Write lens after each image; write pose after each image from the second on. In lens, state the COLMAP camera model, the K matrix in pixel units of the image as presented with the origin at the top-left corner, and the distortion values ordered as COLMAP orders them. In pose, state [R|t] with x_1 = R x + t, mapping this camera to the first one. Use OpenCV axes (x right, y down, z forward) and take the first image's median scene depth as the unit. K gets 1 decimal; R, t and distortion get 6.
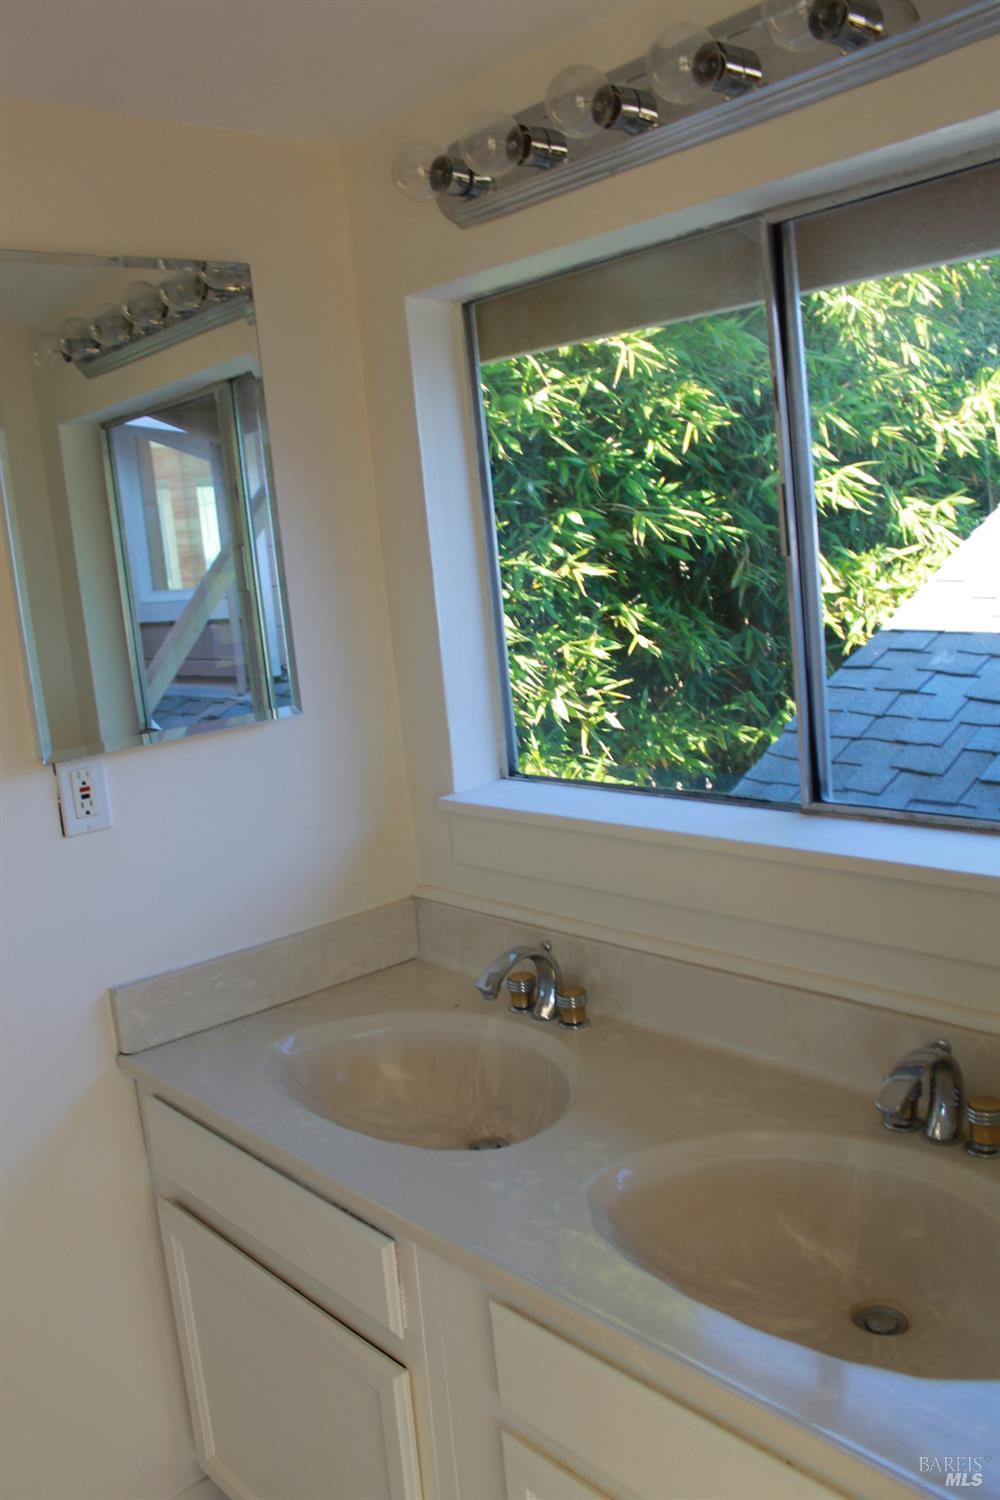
lens RADIAL K [[1216.0, 0, 500.0], [0, 1216.0, 750.0], [0, 0, 1]] dist [-0.127204, -0.000018]
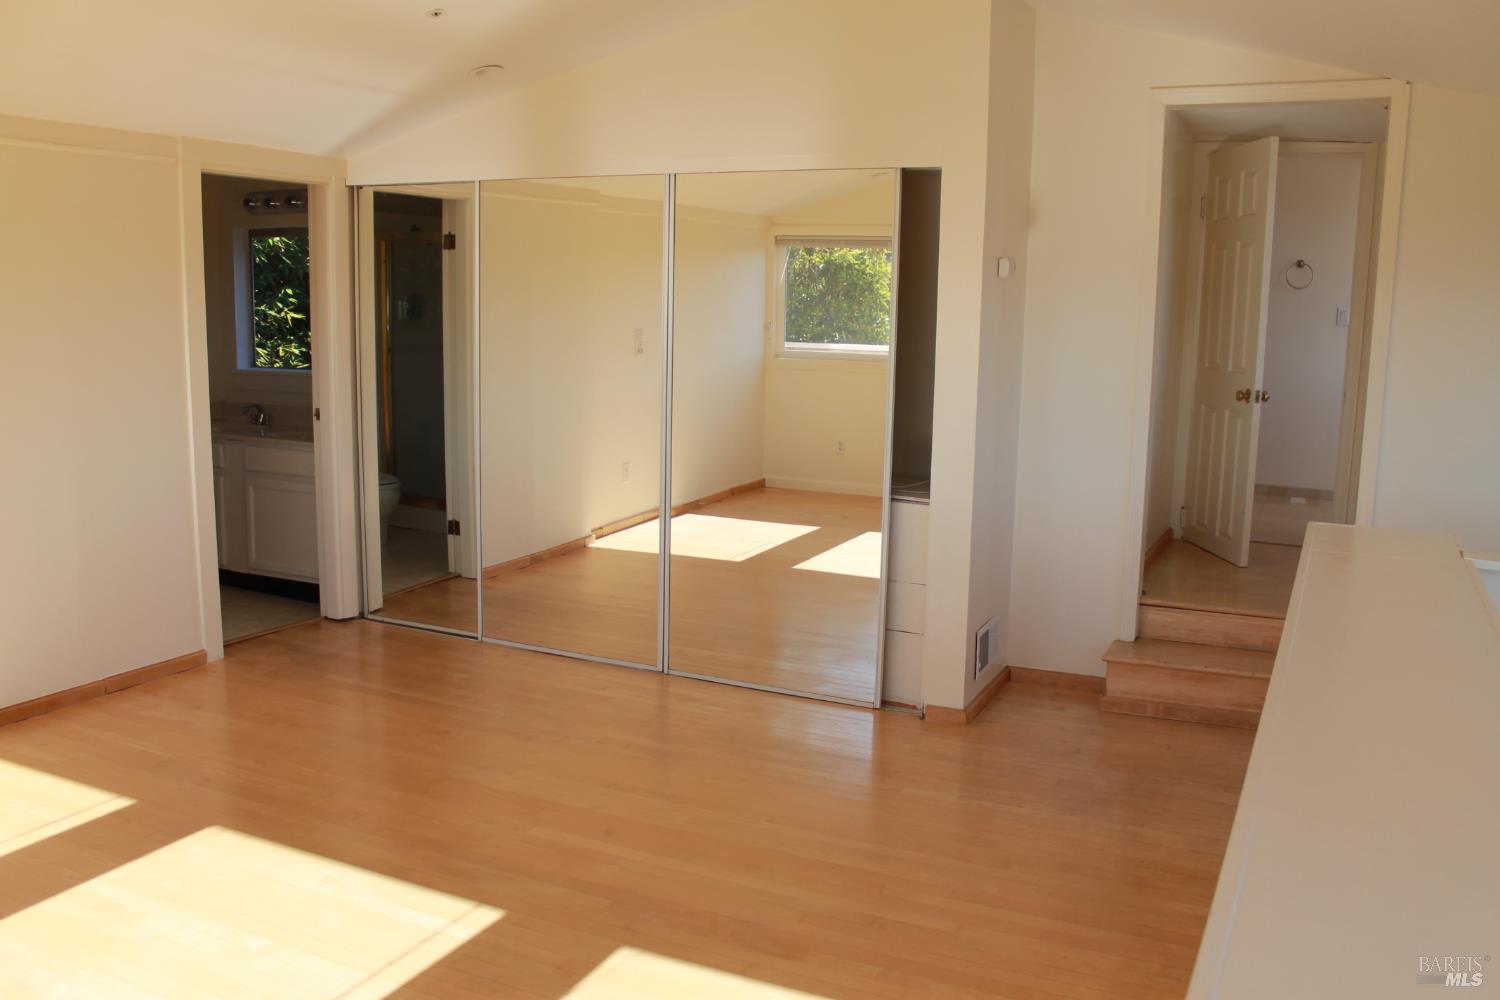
lens RADIAL K [[1216.0, 0, 750.0], [0, 1216.0, 500.0], [0, 0, 1]] dist [-0.127204, -0.000018]
pose [[0.917643, 0.051758, 0.394020, -0.002317], [-0.045657, 0.998648, -0.024848, 0.215038], [-0.394773, 0.004811, 0.918766, -1.391462]]
